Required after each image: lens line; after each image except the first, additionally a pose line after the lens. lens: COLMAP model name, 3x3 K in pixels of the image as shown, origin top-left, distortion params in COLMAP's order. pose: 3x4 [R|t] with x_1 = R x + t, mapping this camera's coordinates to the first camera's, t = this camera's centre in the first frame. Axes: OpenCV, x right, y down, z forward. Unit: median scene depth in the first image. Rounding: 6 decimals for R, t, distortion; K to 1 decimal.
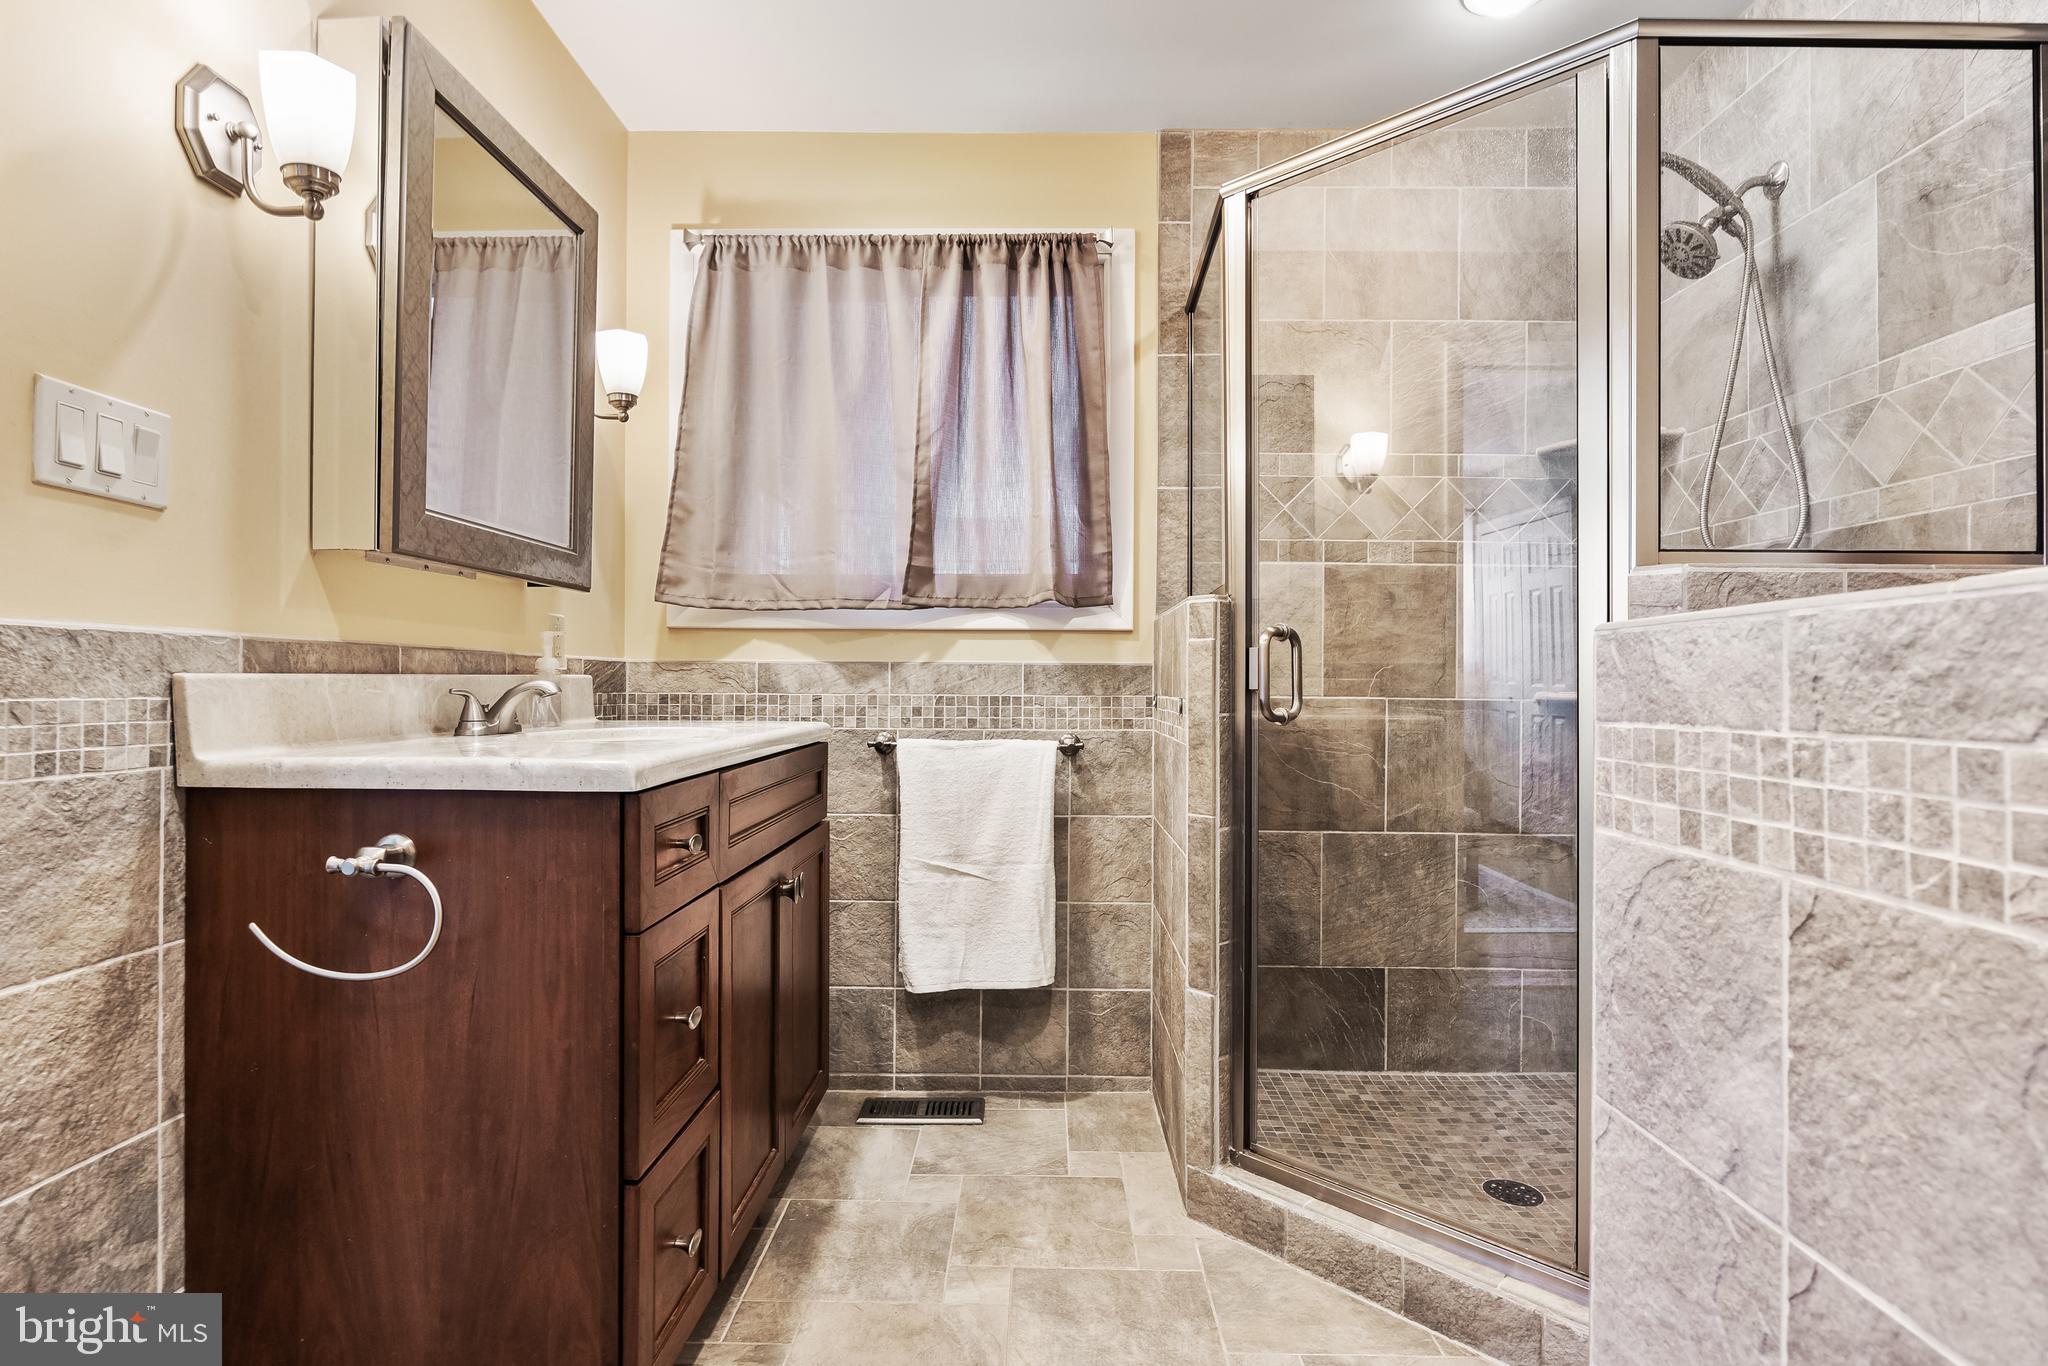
lens RADIAL K [[1035.3, 0, 1023.2], [0, 1035.3, 679.5], [0, 0, 1]] dist [-0.009716, 0.000264]
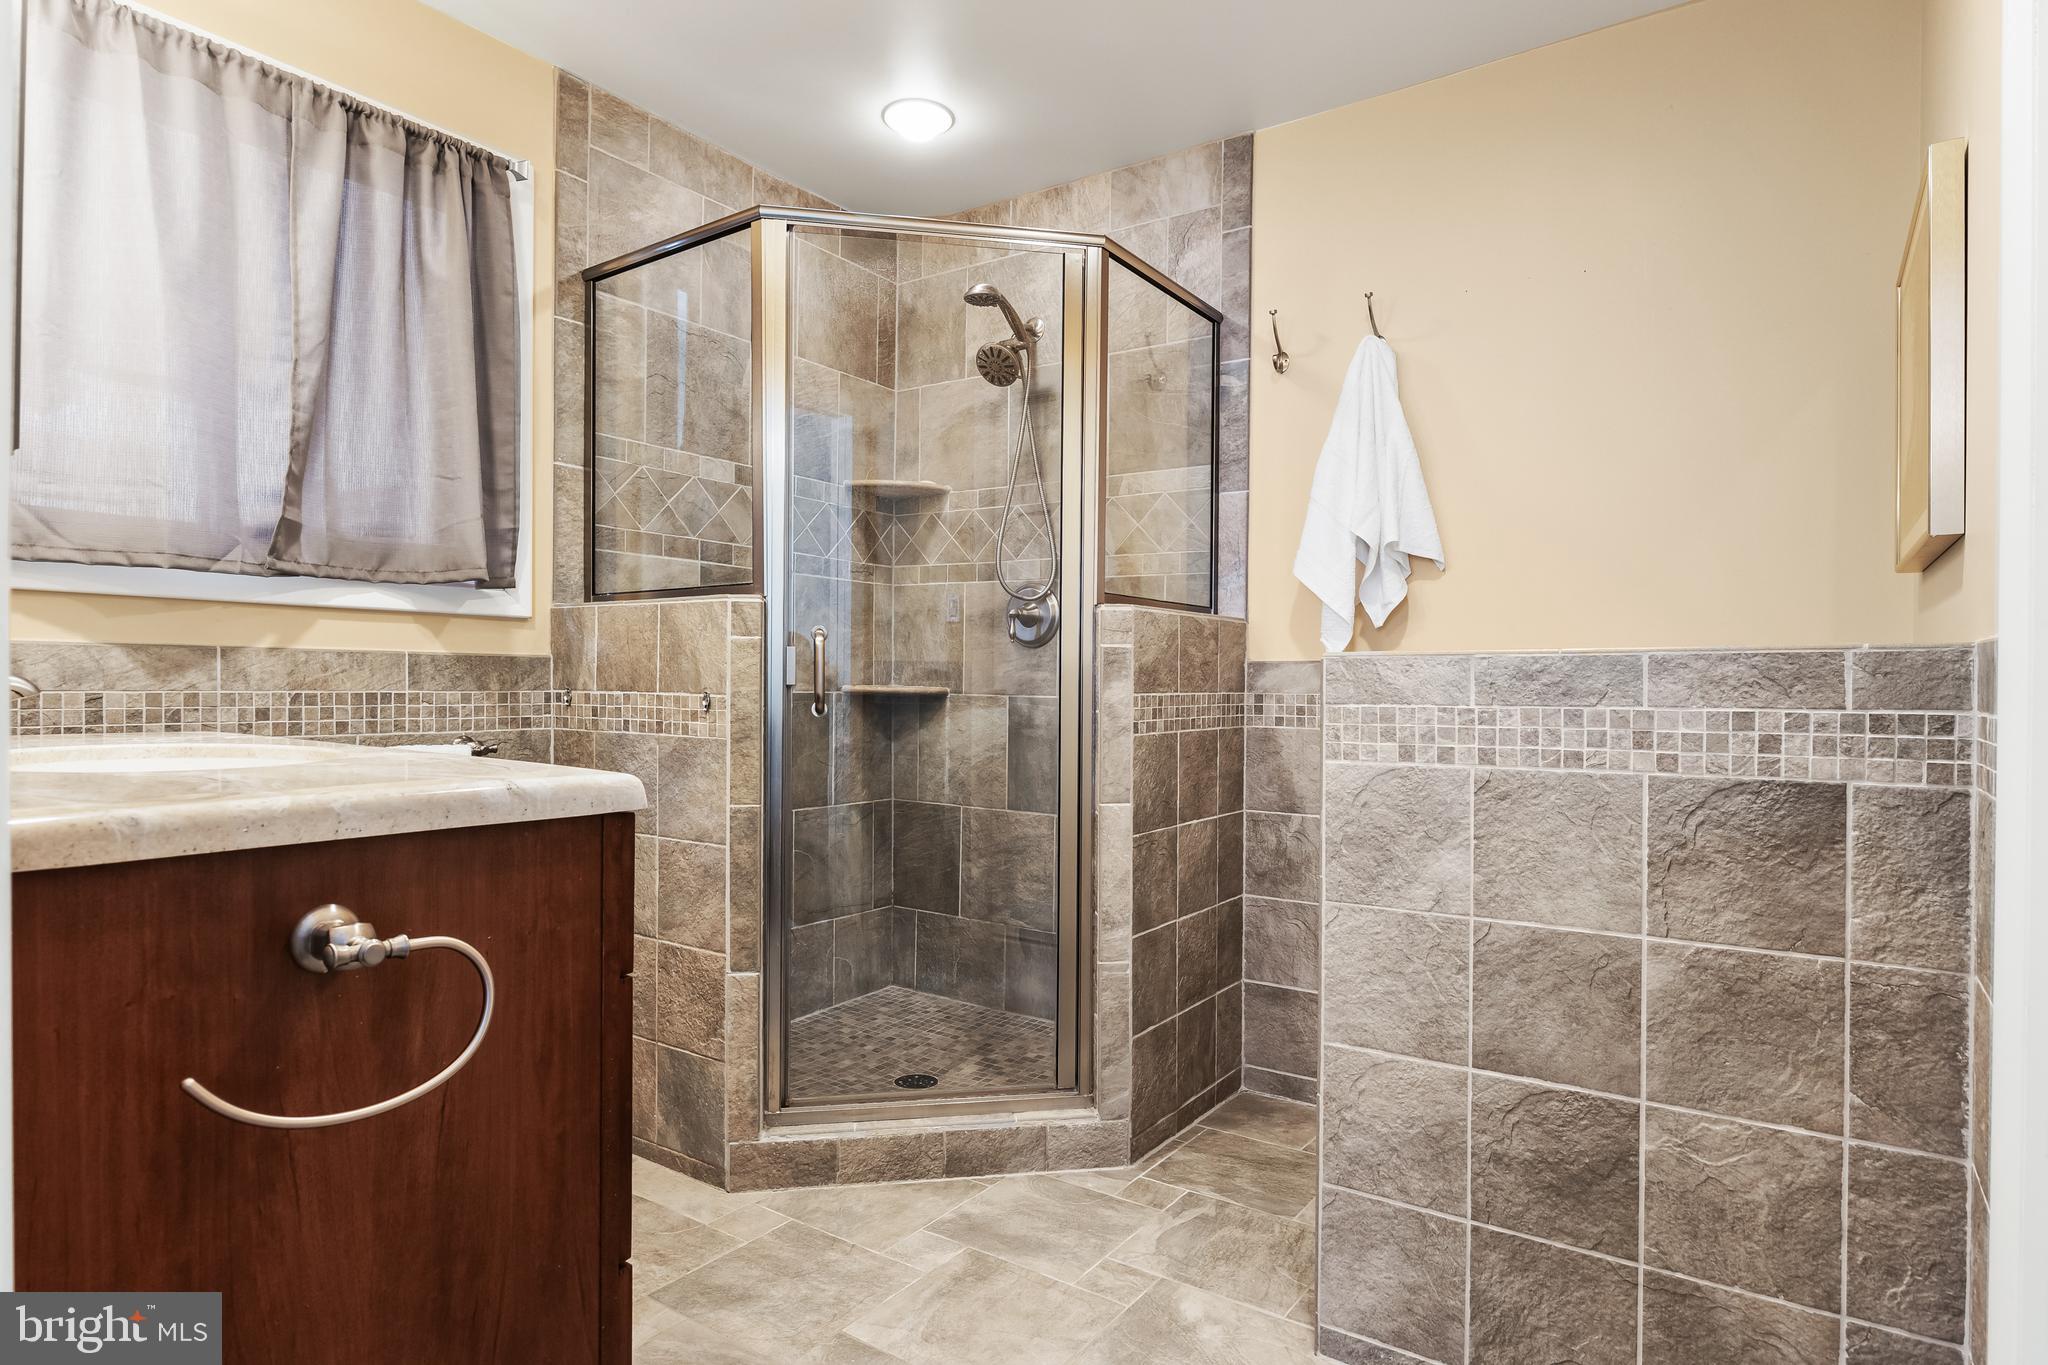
lens RADIAL K [[1131.0, 0, 1026.0], [0, 1131.0, 691.0], [0, 0, 1]] dist [-0.006444, 0.000466]
pose [[0.549656, -0.007336, 0.835359, -0.629188], [-0.009438, 0.999843, 0.014991, -0.003964], [-0.835337, -0.016124, 0.549501, 0.137462]]
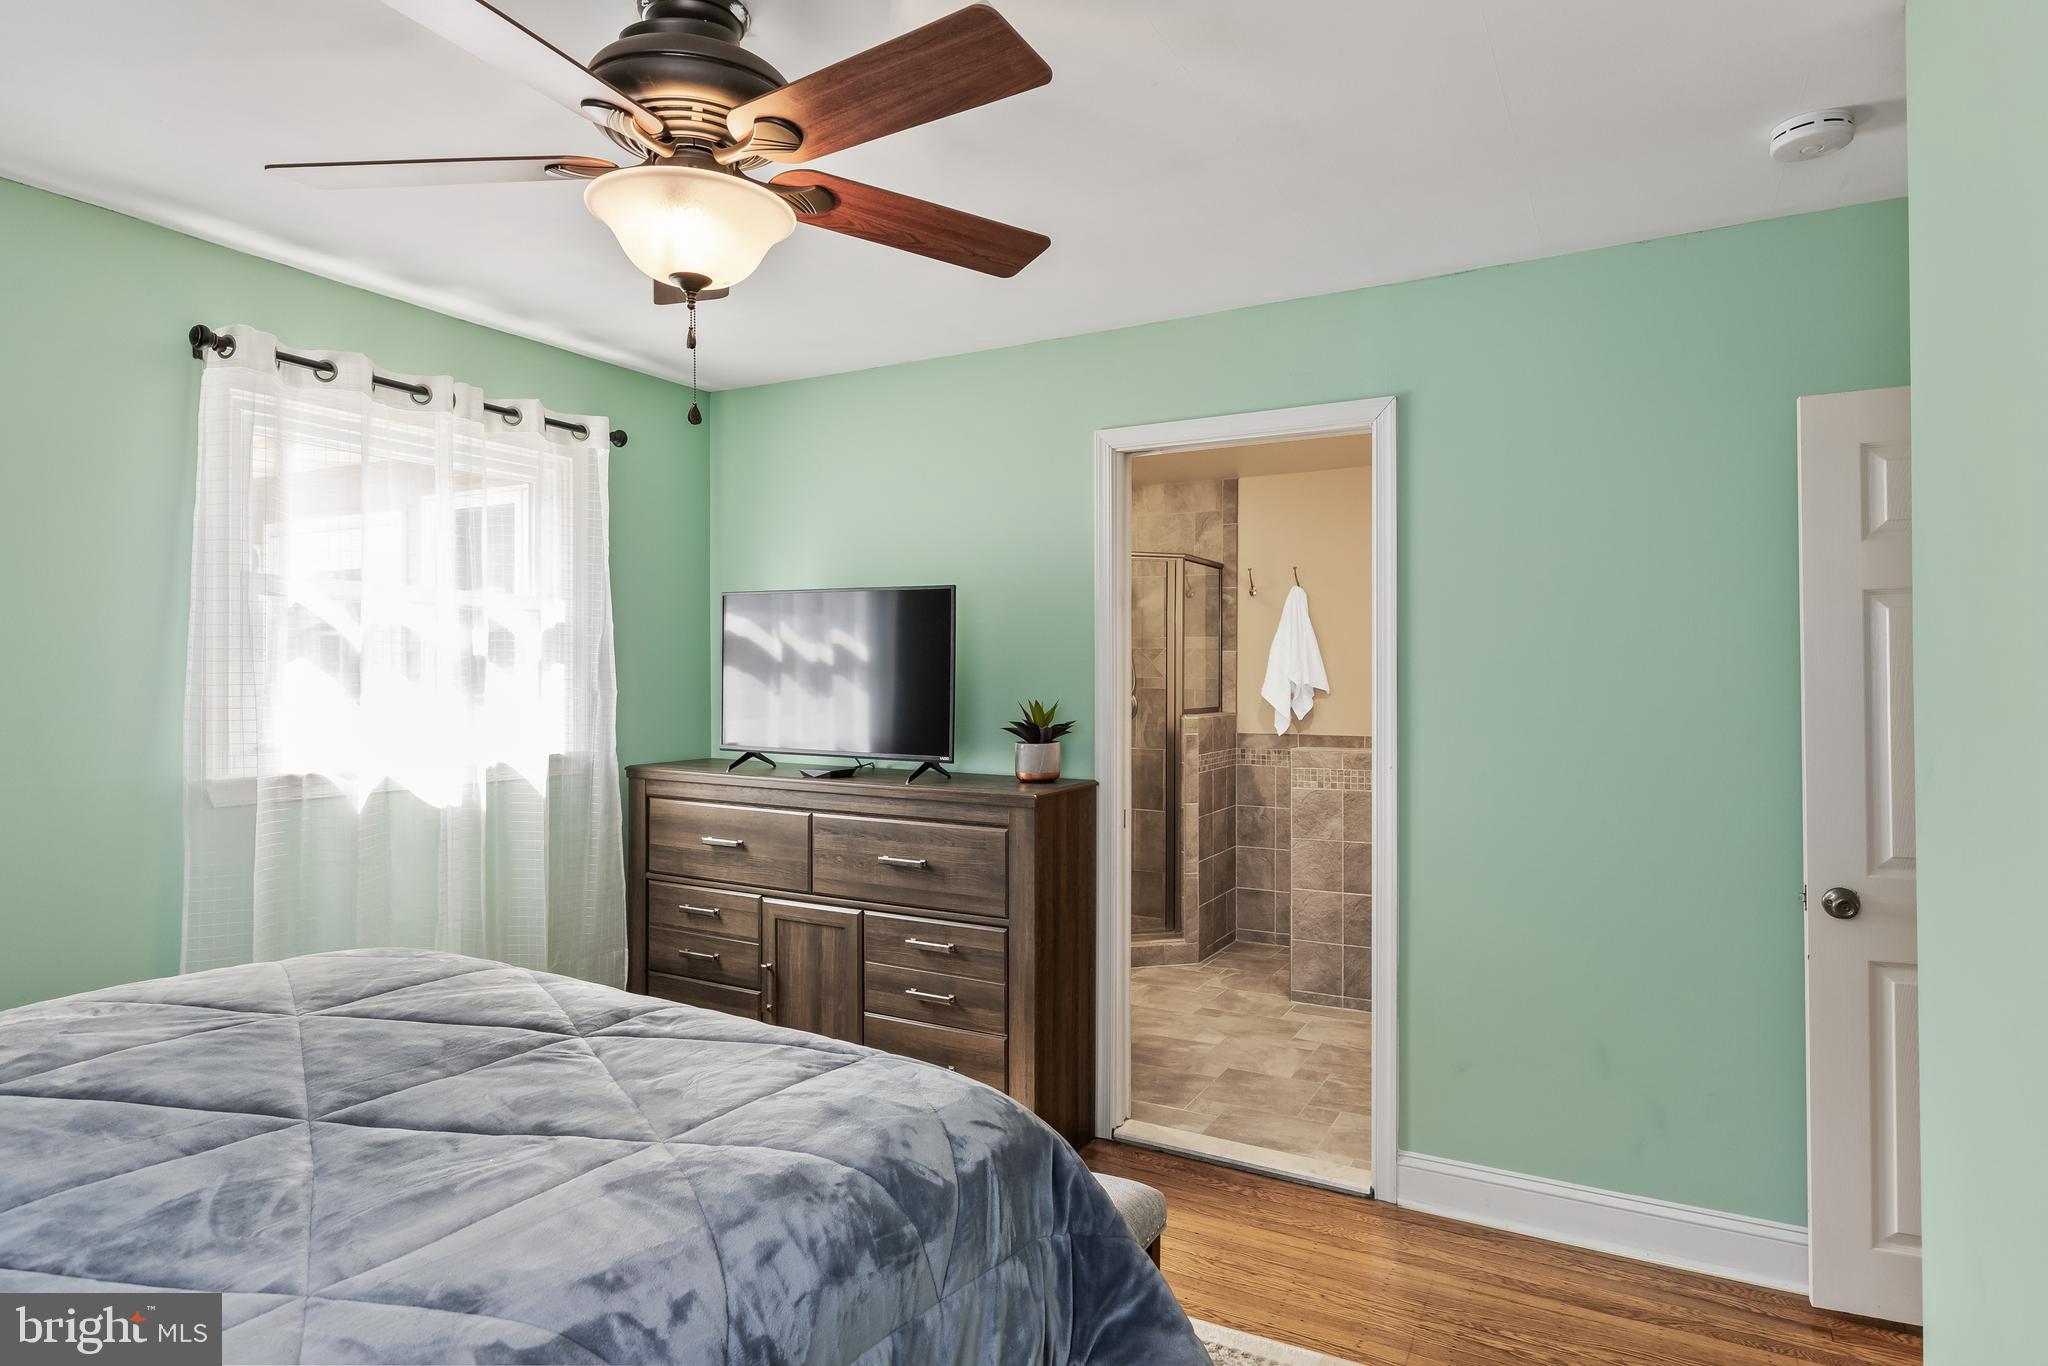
lens RADIAL K [[1131.0, 0, 1021.5], [0, 1131.0, 669.2], [0, 0, 1]] dist [-0.006444, 0.000466]
pose [[0.463414, 0.002453, 0.886138, -2.235763], [-0.005227, 0.999986, -0.000034, -0.194844], [-0.886126, -0.004616, 0.463421, -0.195560]]
